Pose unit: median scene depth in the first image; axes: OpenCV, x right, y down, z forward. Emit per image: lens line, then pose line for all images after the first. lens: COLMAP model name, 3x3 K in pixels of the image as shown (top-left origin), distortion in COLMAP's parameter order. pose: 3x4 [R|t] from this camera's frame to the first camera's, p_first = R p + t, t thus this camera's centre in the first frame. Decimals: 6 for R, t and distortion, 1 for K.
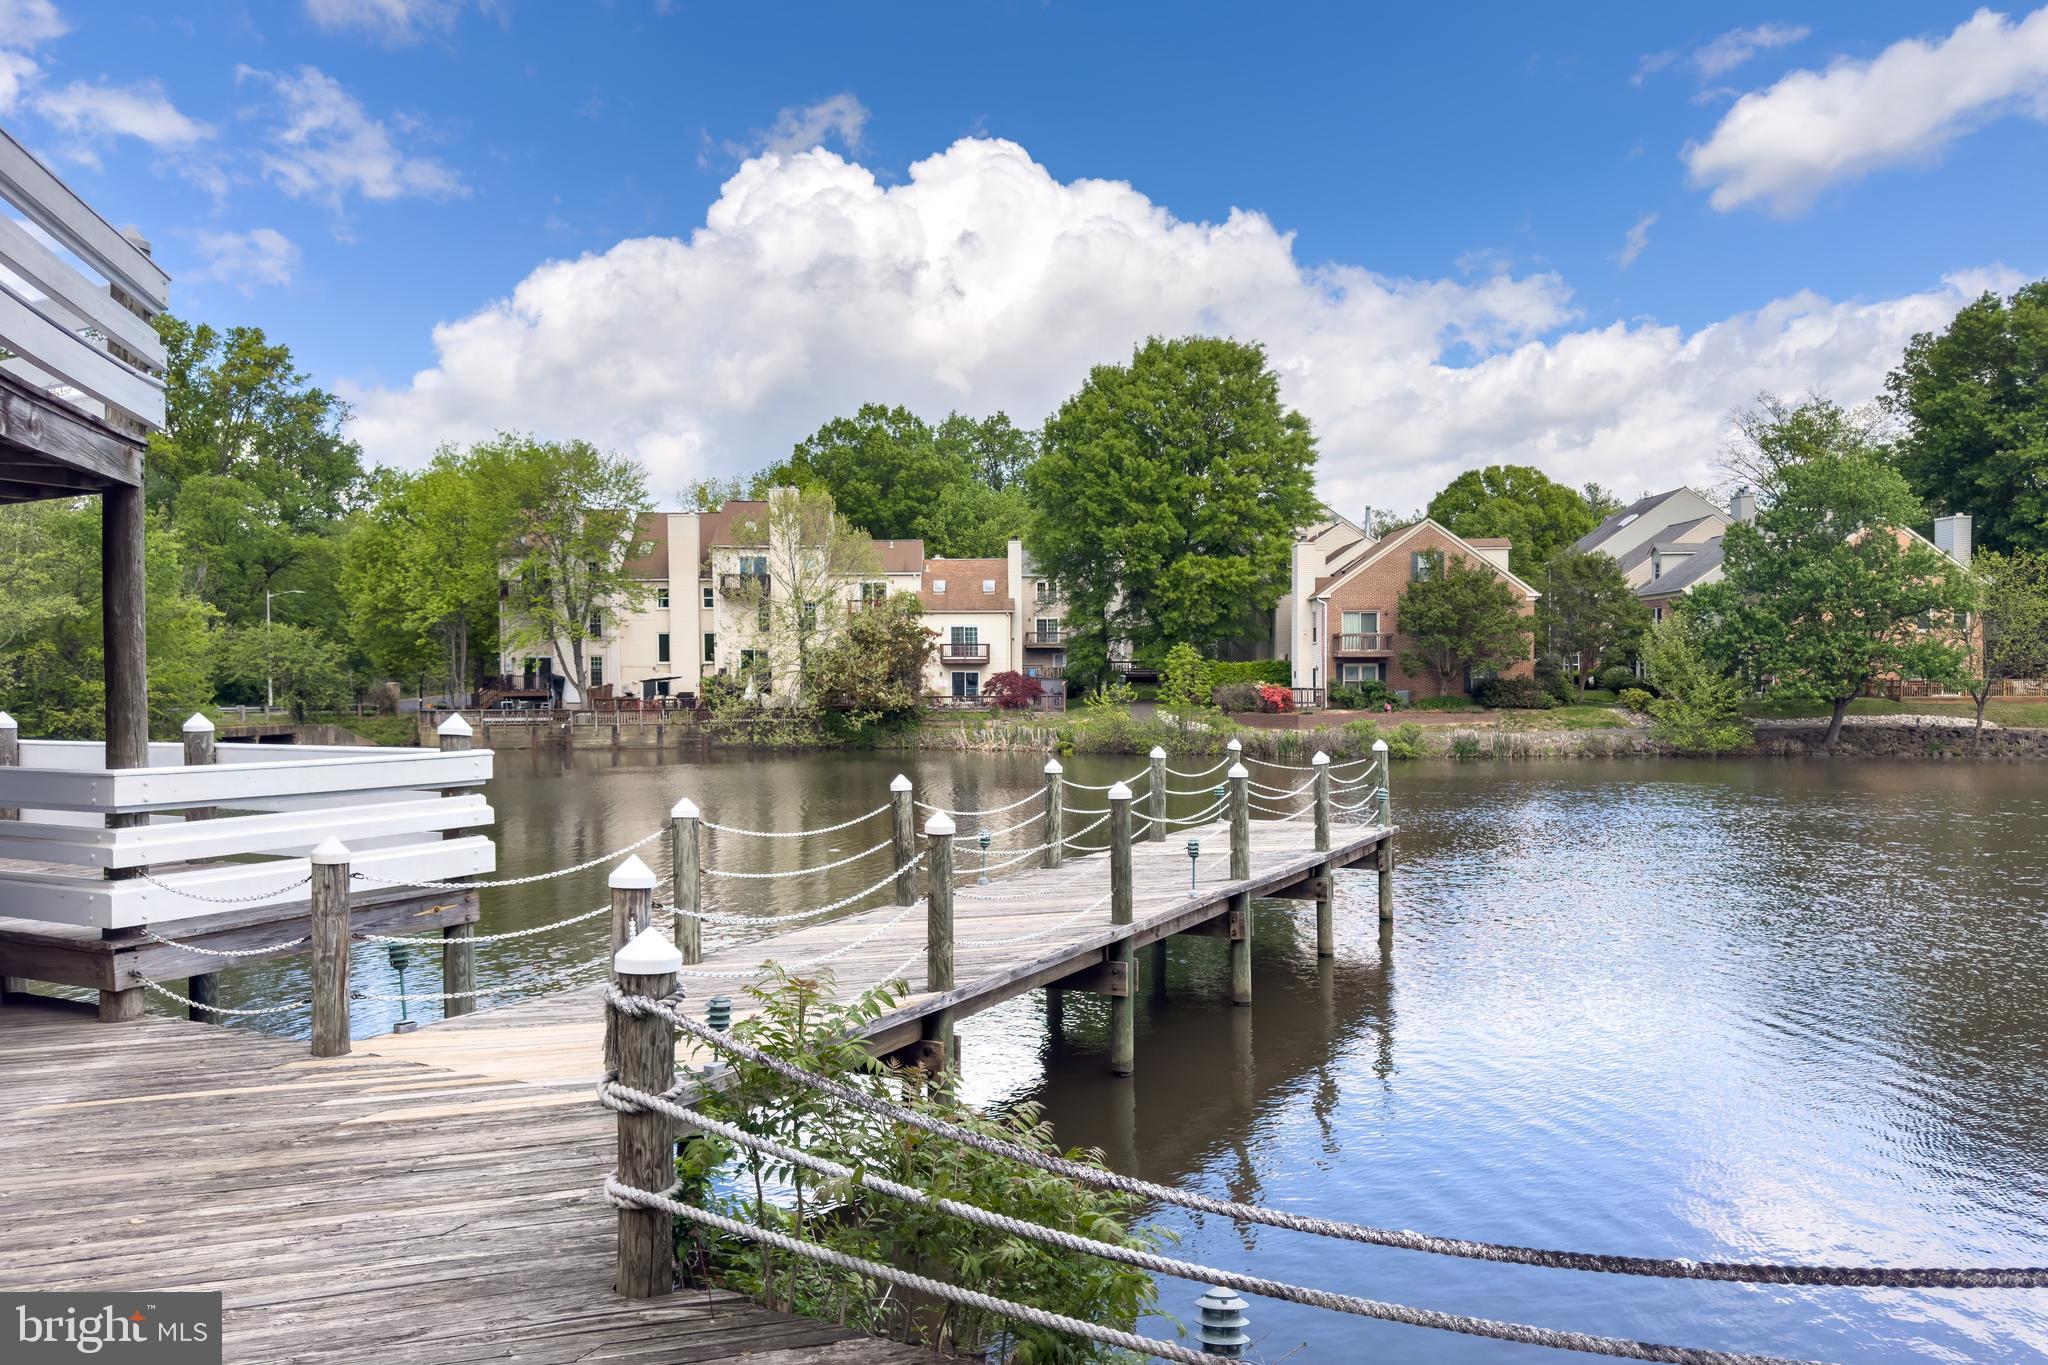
lens RADIAL K [[1414.3, 0, 1027.5], [0, 1414.3, 734.8], [0, 0, 1]] dist [0.086023, -0.109737]
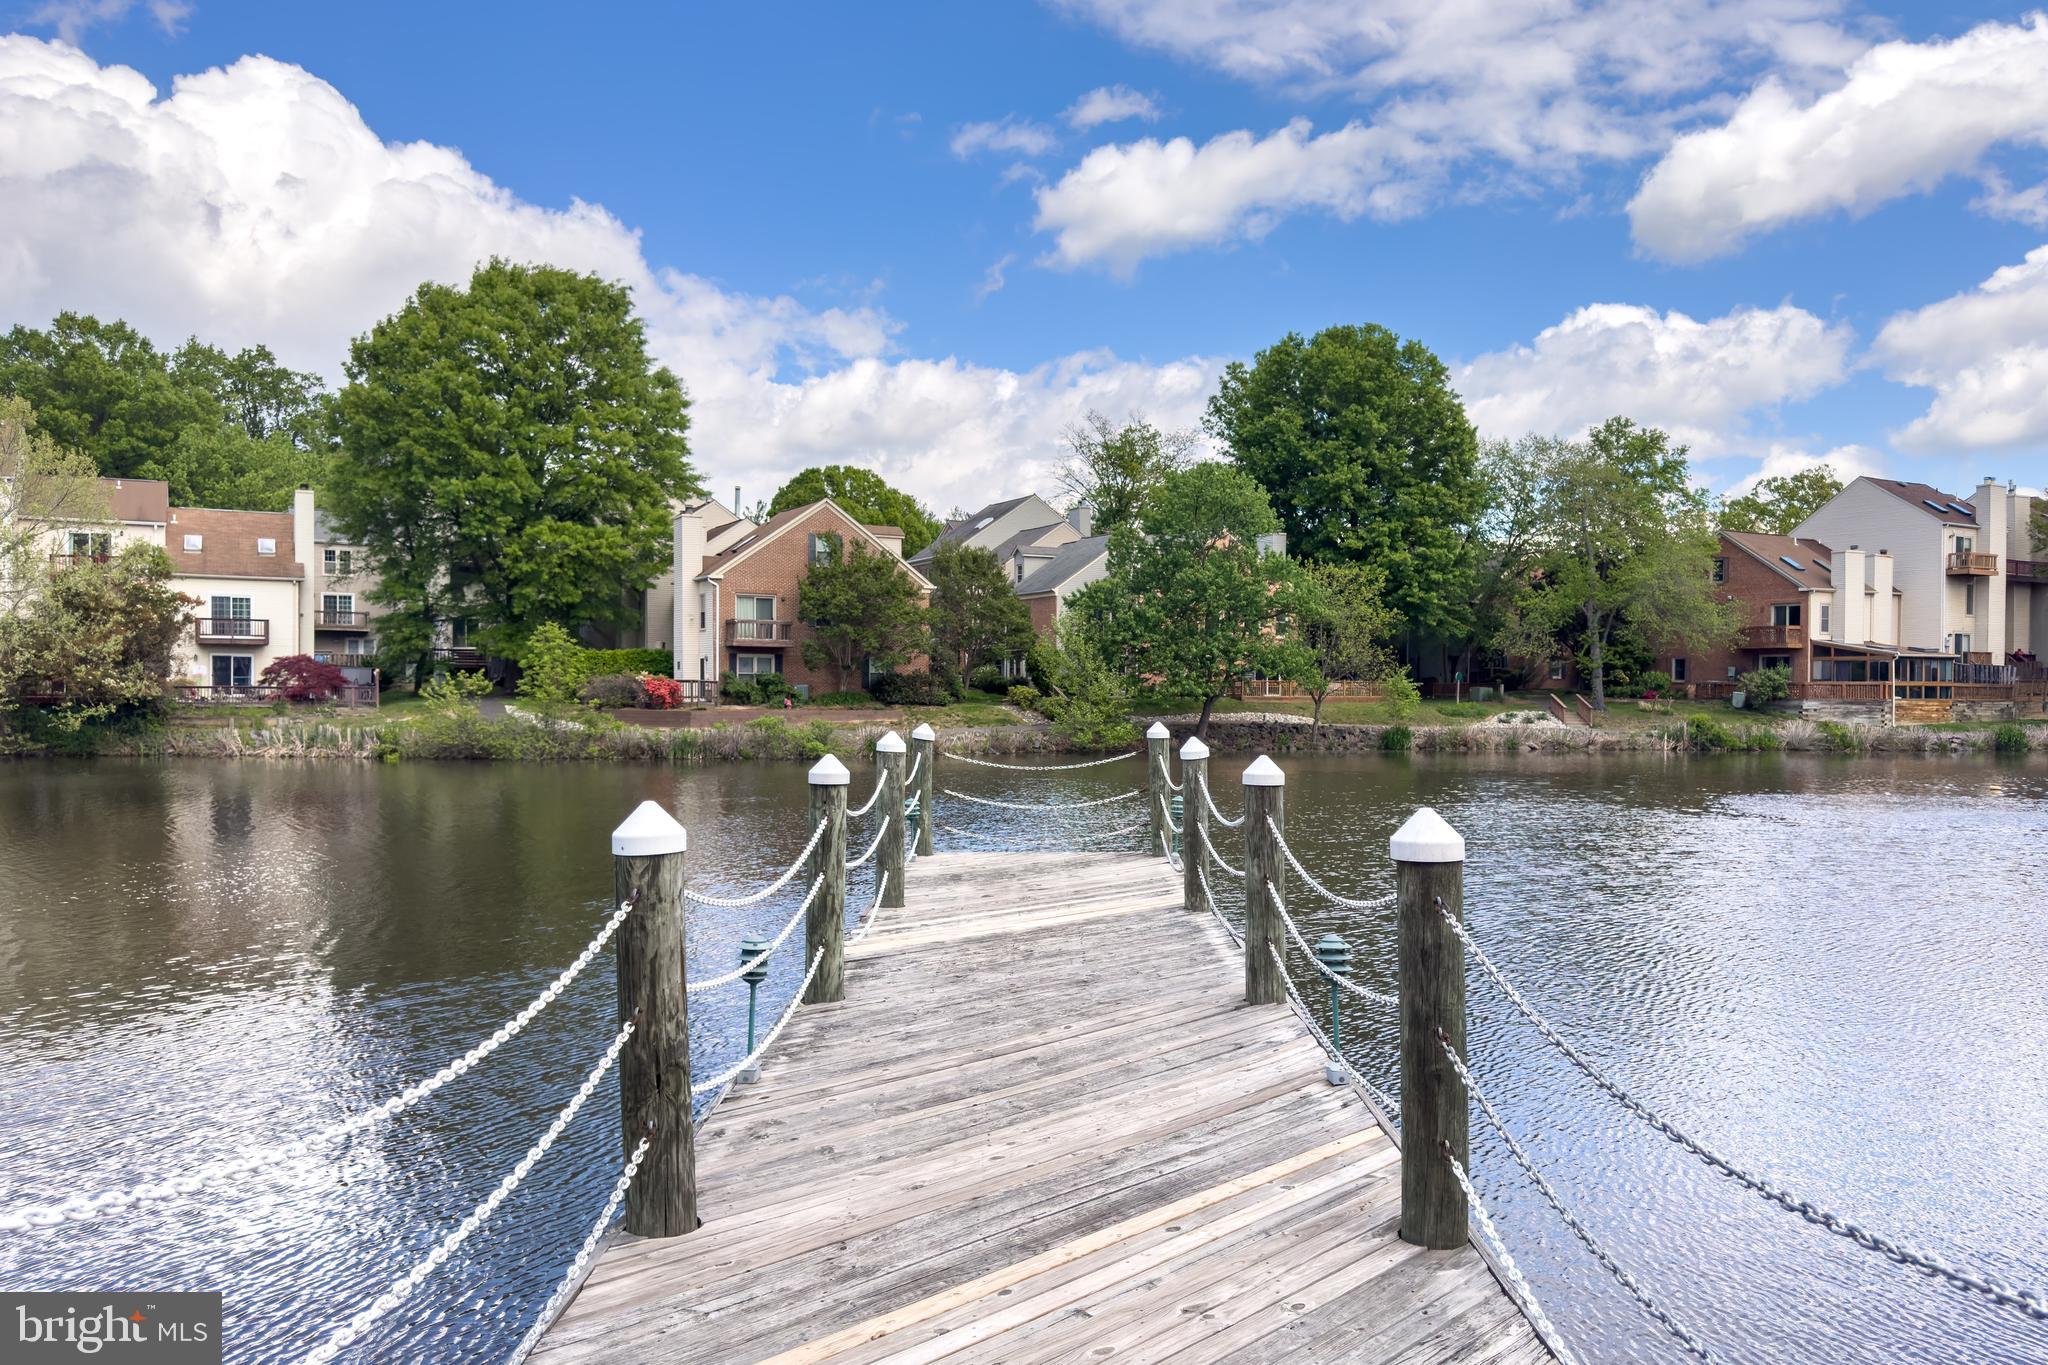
lens RADIAL K [[1414.3, 0, 1027.5], [0, 1414.3, 734.8], [0, 0, 1]] dist [0.086023, -0.109737]
pose [[0.886173, -0.005322, 0.463323, -0.026384], [0.006310, 0.999980, -0.000584, 0.002164], [-0.463311, 0.003441, 0.886189, 0.120664]]
